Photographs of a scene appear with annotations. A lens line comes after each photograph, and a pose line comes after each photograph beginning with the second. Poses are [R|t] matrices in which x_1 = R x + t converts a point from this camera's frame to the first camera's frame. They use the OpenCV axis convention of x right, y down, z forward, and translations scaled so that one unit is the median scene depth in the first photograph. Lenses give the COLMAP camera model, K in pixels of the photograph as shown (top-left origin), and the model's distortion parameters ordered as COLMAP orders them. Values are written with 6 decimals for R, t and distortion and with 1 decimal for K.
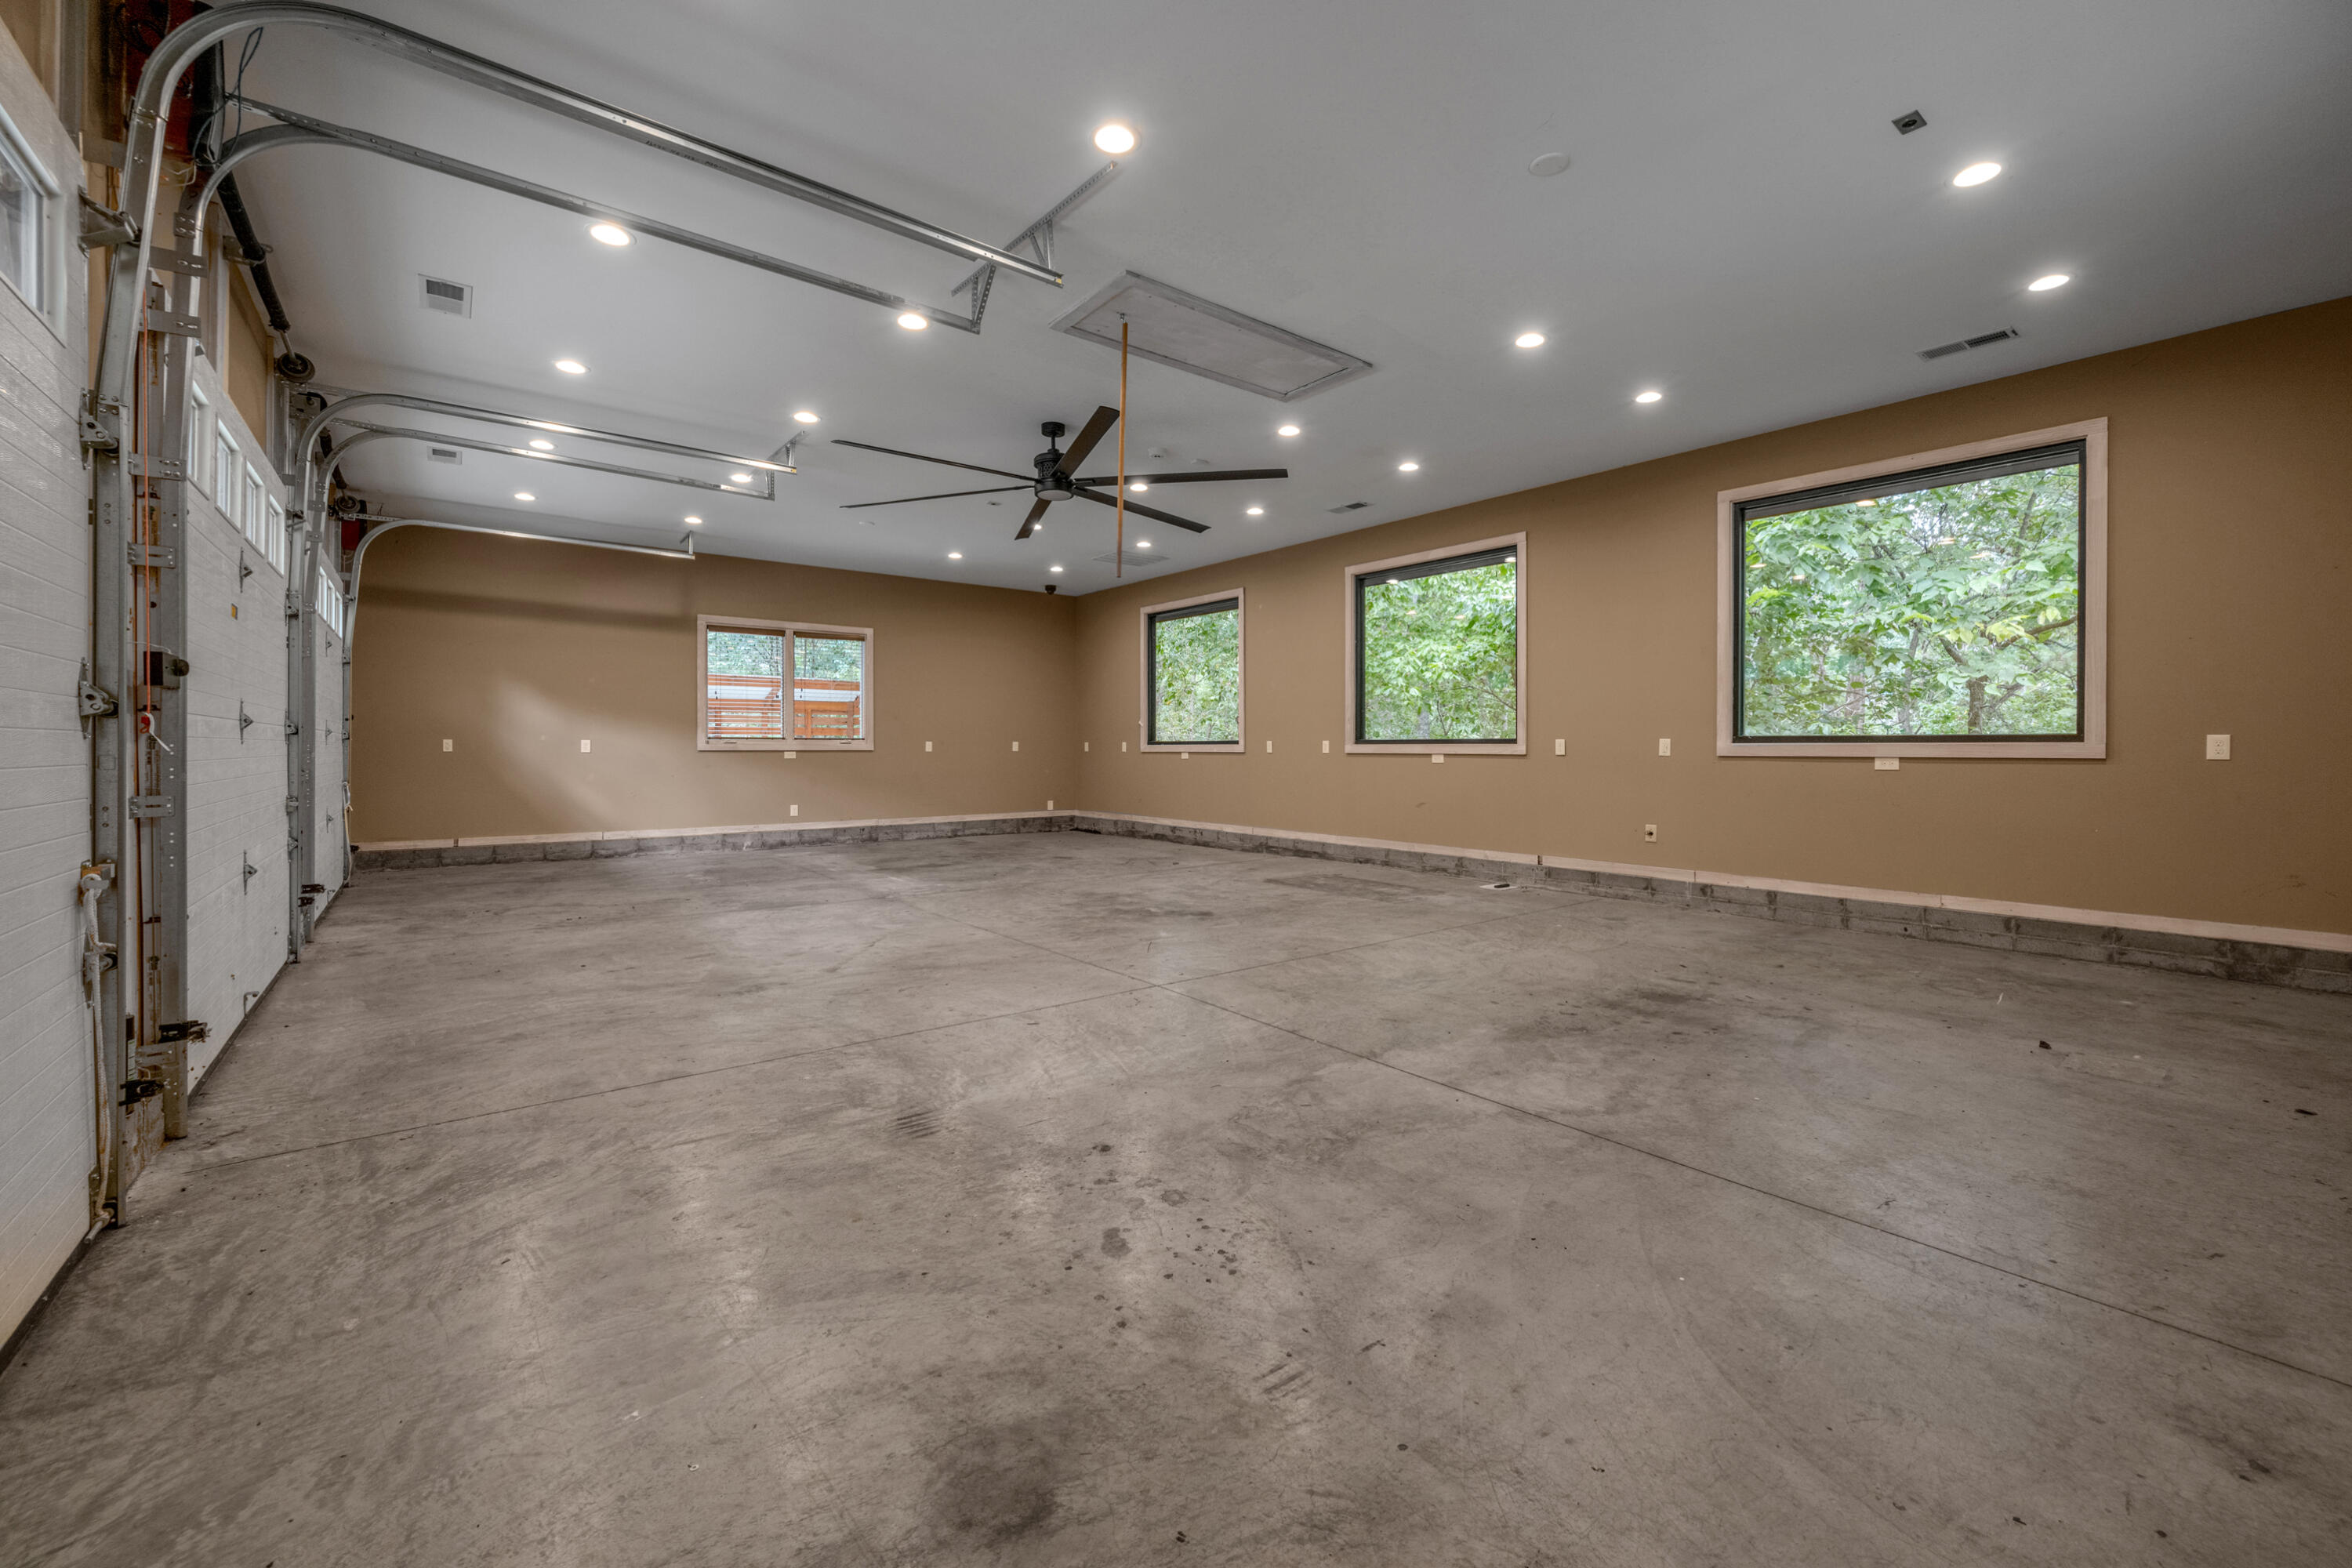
lens RADIAL K [[932.7, 0, 1199.8], [0, 932.7, 749.6], [0, 0, 1]] dist [-0.004585, 0.000863]
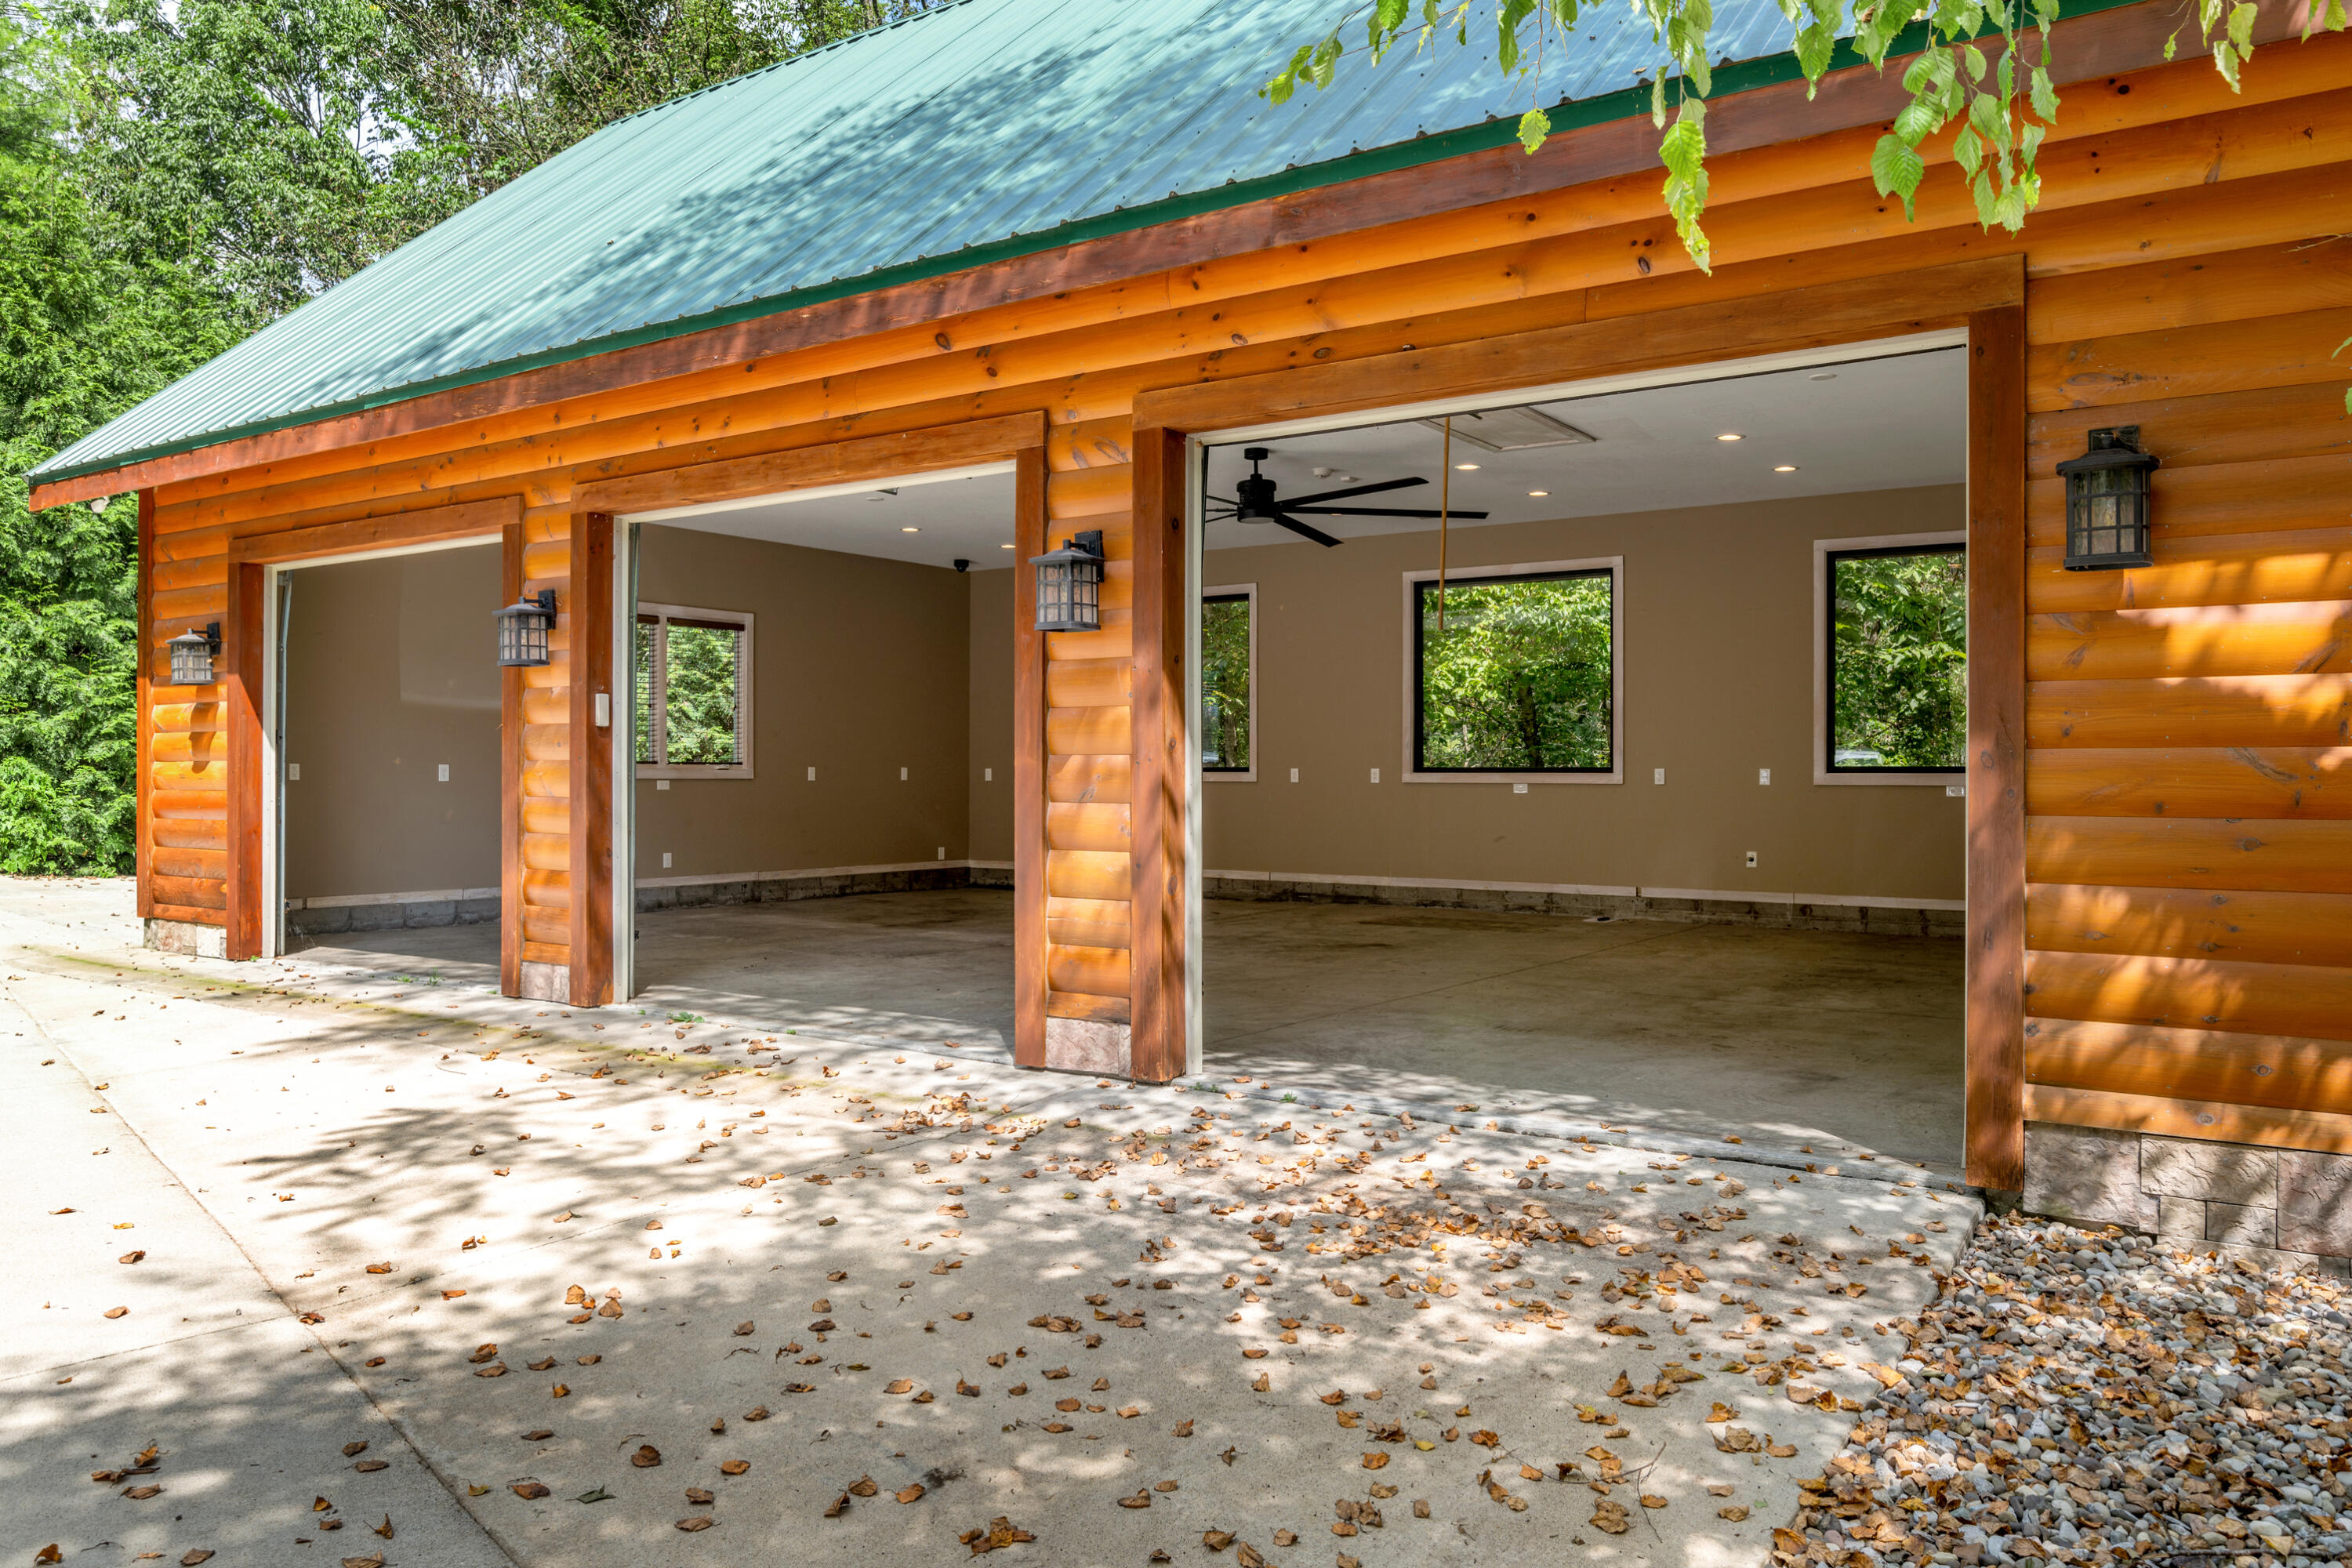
lens RADIAL K [[1616.6, 0, 1210.7], [0, 1616.6, 719.5], [0, 0, 1]] dist [-0.040625, -0.000350]
pose [[0.956512, 0.010824, 0.291492, -0.503302], [-0.000660, 0.999389, -0.034946, -0.002316], [-0.291692, 0.033234, 0.955935, -0.441830]]
